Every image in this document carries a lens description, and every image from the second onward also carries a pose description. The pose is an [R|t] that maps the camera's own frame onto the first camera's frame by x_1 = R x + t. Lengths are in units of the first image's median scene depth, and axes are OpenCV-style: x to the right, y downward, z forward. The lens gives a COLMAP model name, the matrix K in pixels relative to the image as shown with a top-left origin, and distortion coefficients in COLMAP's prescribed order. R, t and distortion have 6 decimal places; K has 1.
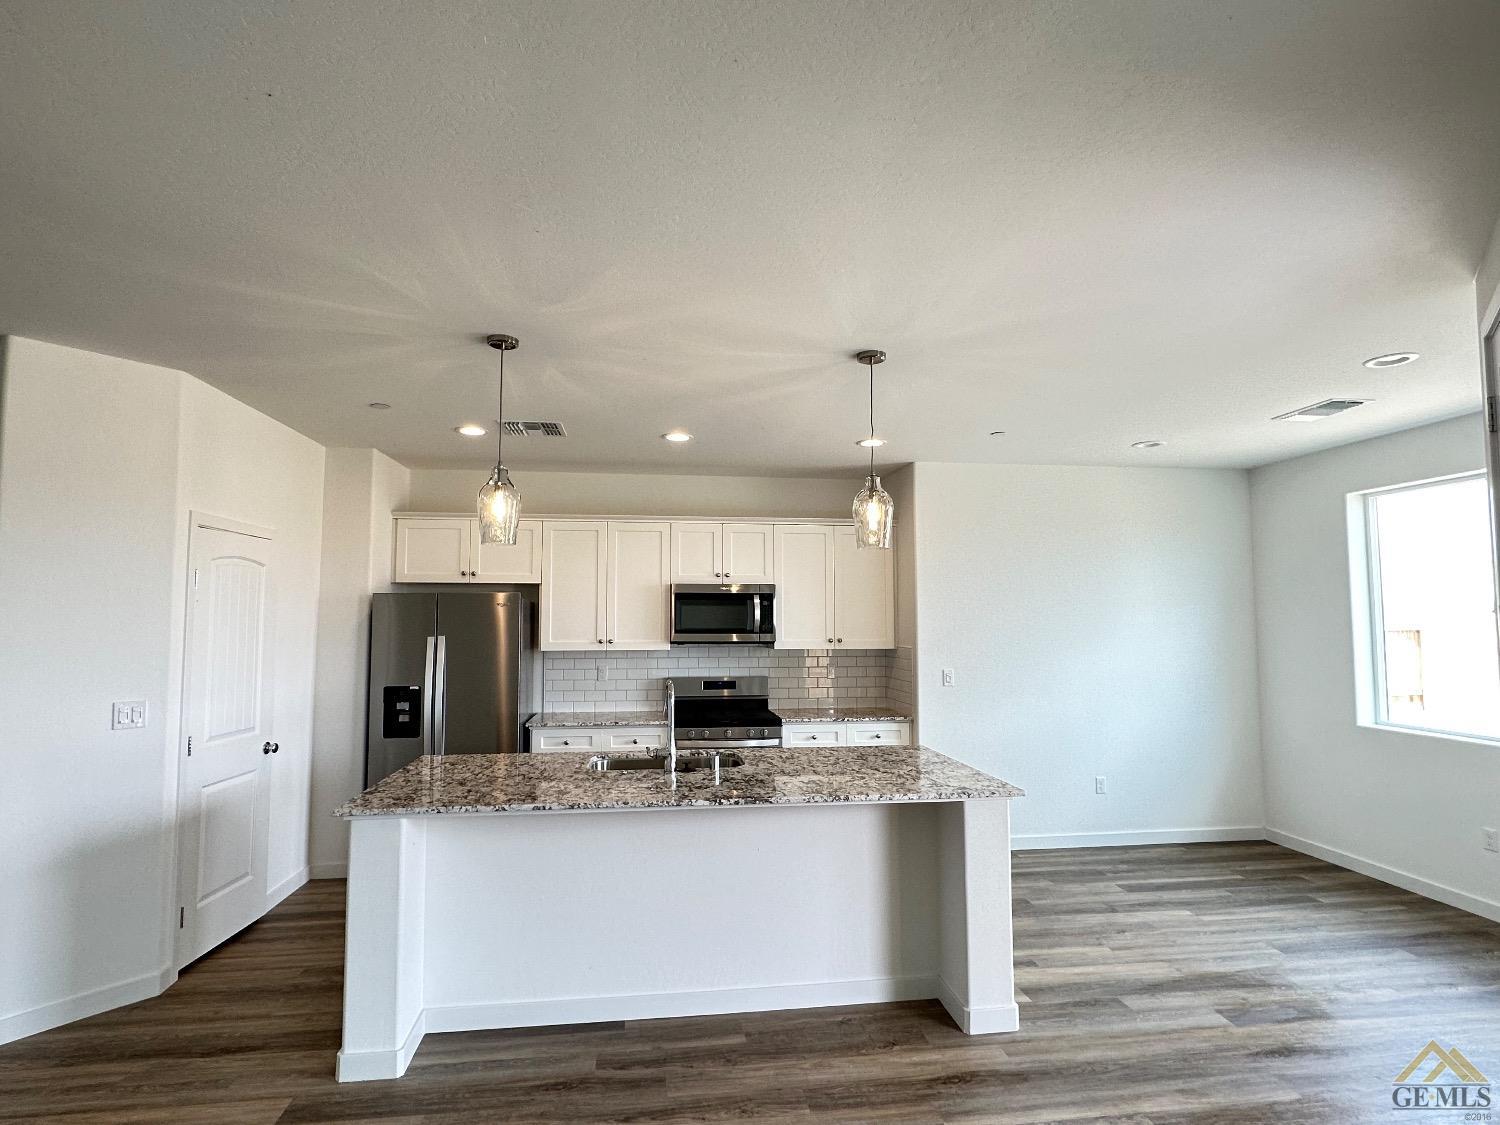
lens RADIAL K [[784.4, 0, 749.5], [0, 784.4, 569.0], [0, 0, 1]] dist [-0.000660, -0.000678]
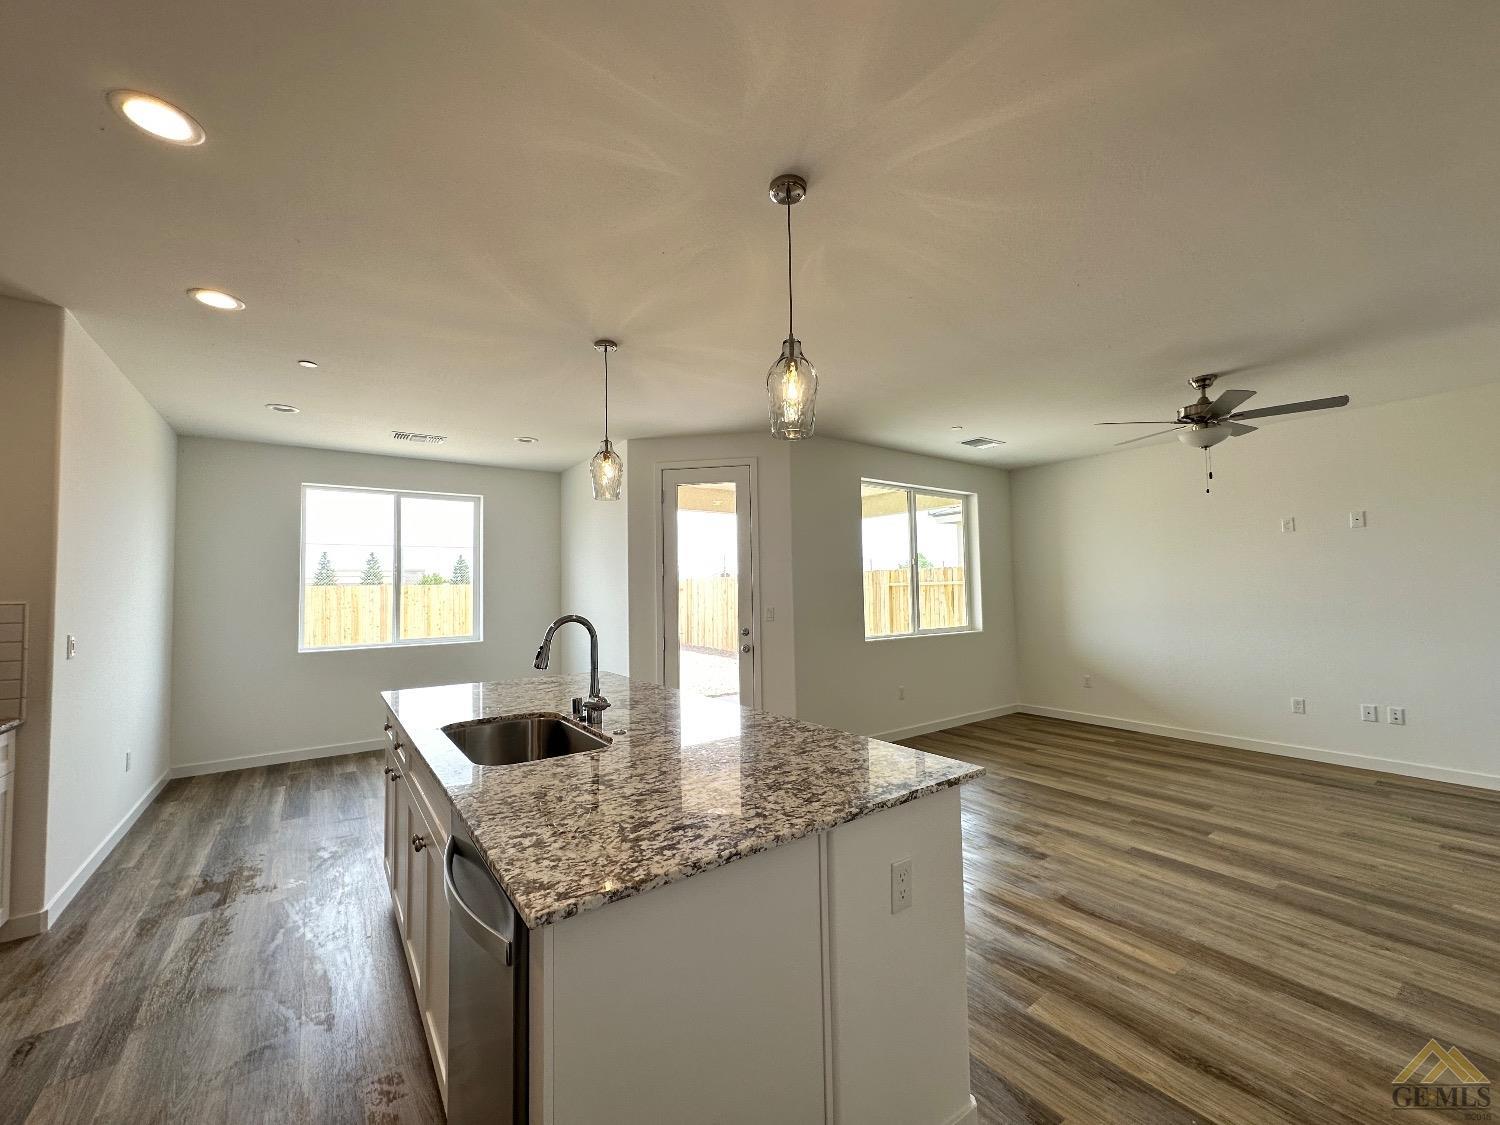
lens RADIAL K [[597.3, 0, 746.7], [0, 597.3, 559.2], [0, 0, 1]] dist [-0.001712, 0.000303]
pose [[-0.466762, 0.053386, 0.882770, -0.504218], [-0.041628, 0.995744, -0.082229, 0.089556], [-0.883403, -0.075130, -0.462553, 0.792025]]
